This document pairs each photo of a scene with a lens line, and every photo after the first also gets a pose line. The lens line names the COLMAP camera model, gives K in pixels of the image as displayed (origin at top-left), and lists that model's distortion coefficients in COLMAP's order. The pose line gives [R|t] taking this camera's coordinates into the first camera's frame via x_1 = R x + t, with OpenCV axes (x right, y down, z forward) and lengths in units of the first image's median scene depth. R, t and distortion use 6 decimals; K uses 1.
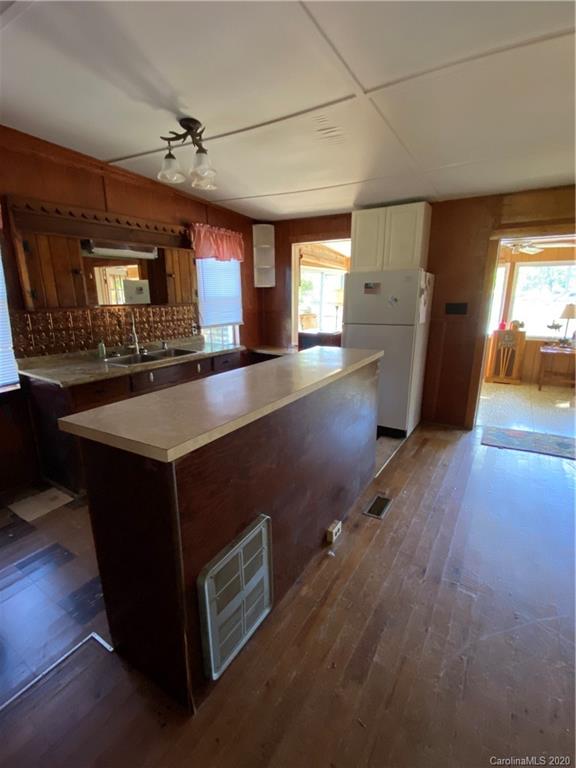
lens RADIAL K [[362.0, 0, 288.9], [0, 362.0, 385.8], [0, 0, 1]] dist [0.014834, -0.020461]
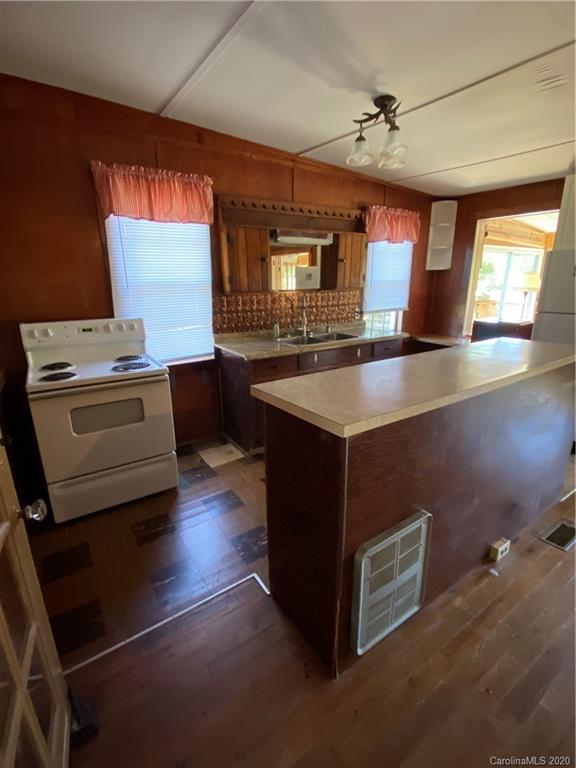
lens RADIAL K [[362.0, 0, 280.2], [0, 362.0, 386.8], [0, 0, 1]] dist [0.014834, -0.020461]
pose [[0.907044, 0.110903, -0.406166, -0.040187], [-0.095172, 0.993723, 0.058798, 0.008595], [0.410138, -0.014677, 0.911906, -0.011641]]
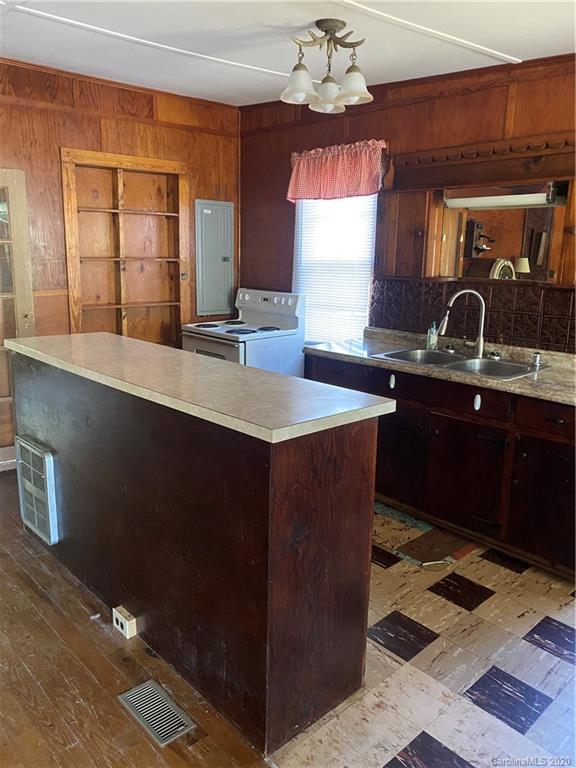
lens RADIAL K [[596.1, 0, 283.9], [0, 596.1, 378.1], [0, 0, 1]] dist [0.037348, -0.037499]
pose [[-0.269144, 0.200119, -0.942080, 0.818686], [-0.252810, 0.929193, 0.269607, -0.310944], [0.929327, 0.310730, -0.199495, 1.124990]]
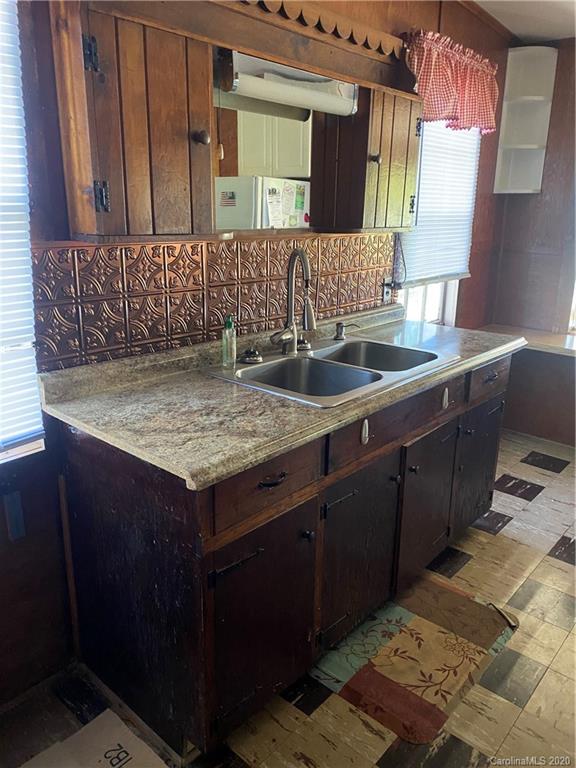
lens RADIAL K [[596.1, 0, 290.4], [0, 596.1, 370.2], [0, 0, 1]] dist [0.037348, -0.037499]
pose [[0.989532, 0.054208, -0.133747, -0.412360], [-0.052559, 0.998492, 0.015832, -0.098186], [0.134403, -0.008637, 0.990889, 0.425262]]
